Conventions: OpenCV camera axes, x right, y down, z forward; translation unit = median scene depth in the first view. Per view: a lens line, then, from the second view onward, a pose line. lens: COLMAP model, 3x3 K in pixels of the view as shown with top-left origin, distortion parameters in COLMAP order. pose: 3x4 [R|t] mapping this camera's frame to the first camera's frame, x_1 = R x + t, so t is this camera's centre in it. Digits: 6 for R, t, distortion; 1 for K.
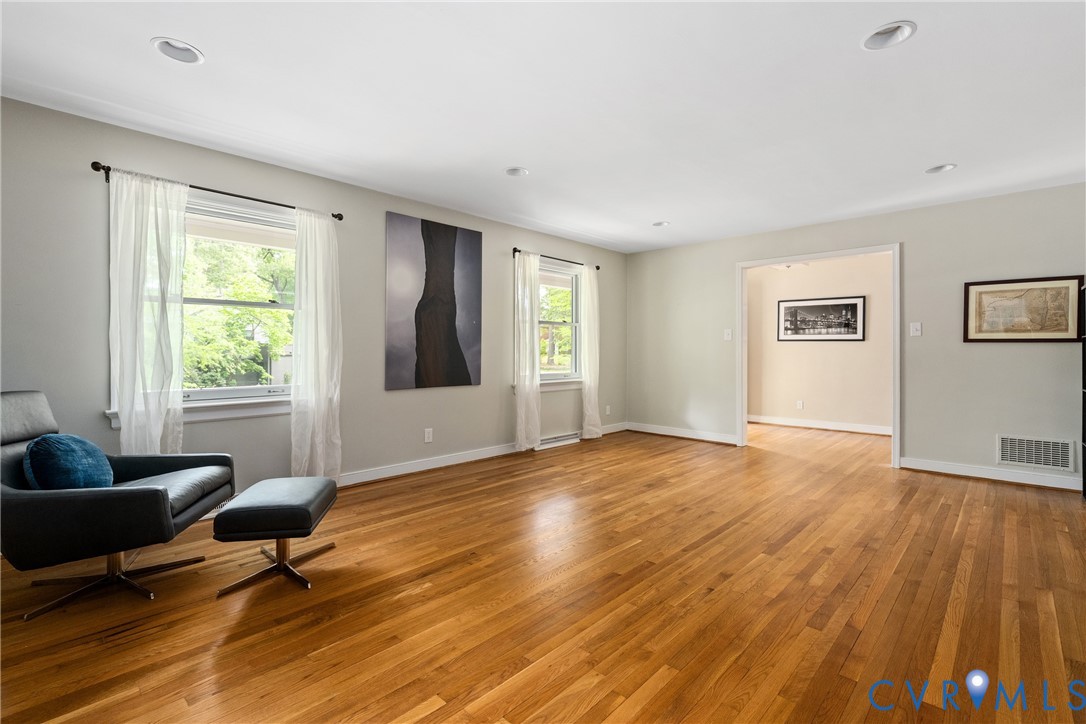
lens RADIAL K [[498.9, 0, 546.0], [0, 498.9, 356.5], [0, 0, 1]] dist [0.020380, 0.000948]
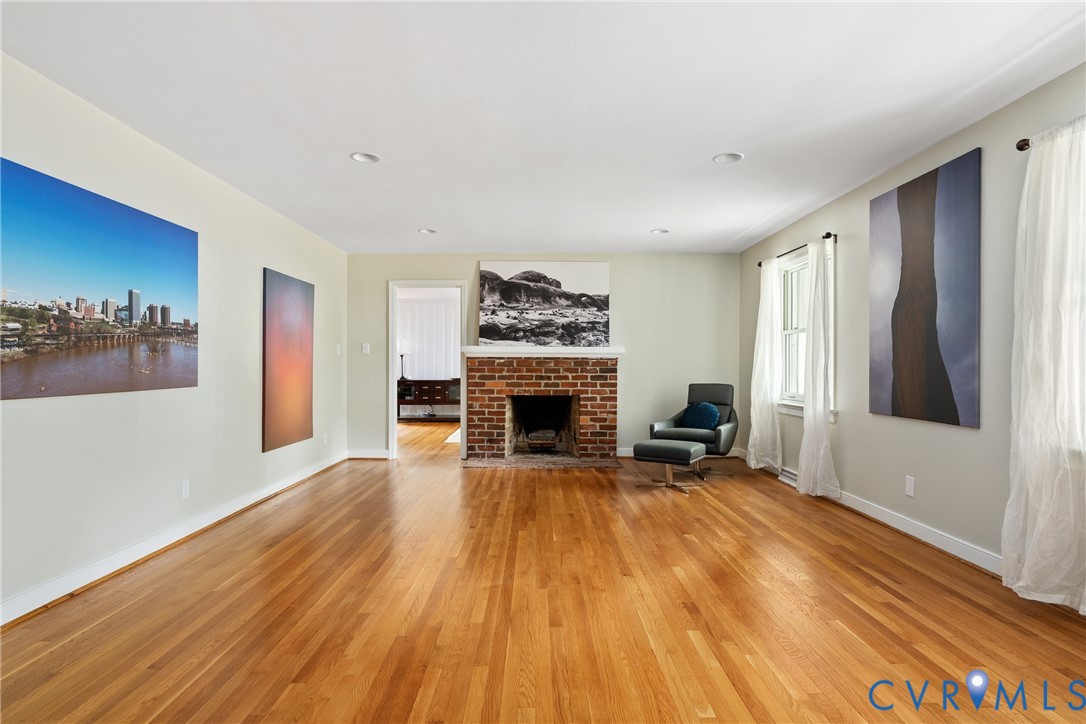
lens RADIAL K [[592.2, 0, 544.4], [0, 592.2, 364.0], [0, 0, 1]] dist [-0.000699, -0.000114]
pose [[-0.714457, -0.000095, -0.699680, 0.729181], [-0.005409, 0.999971, 0.005387, -0.016233], [0.699659, 0.007633, -0.714436, 1.254162]]
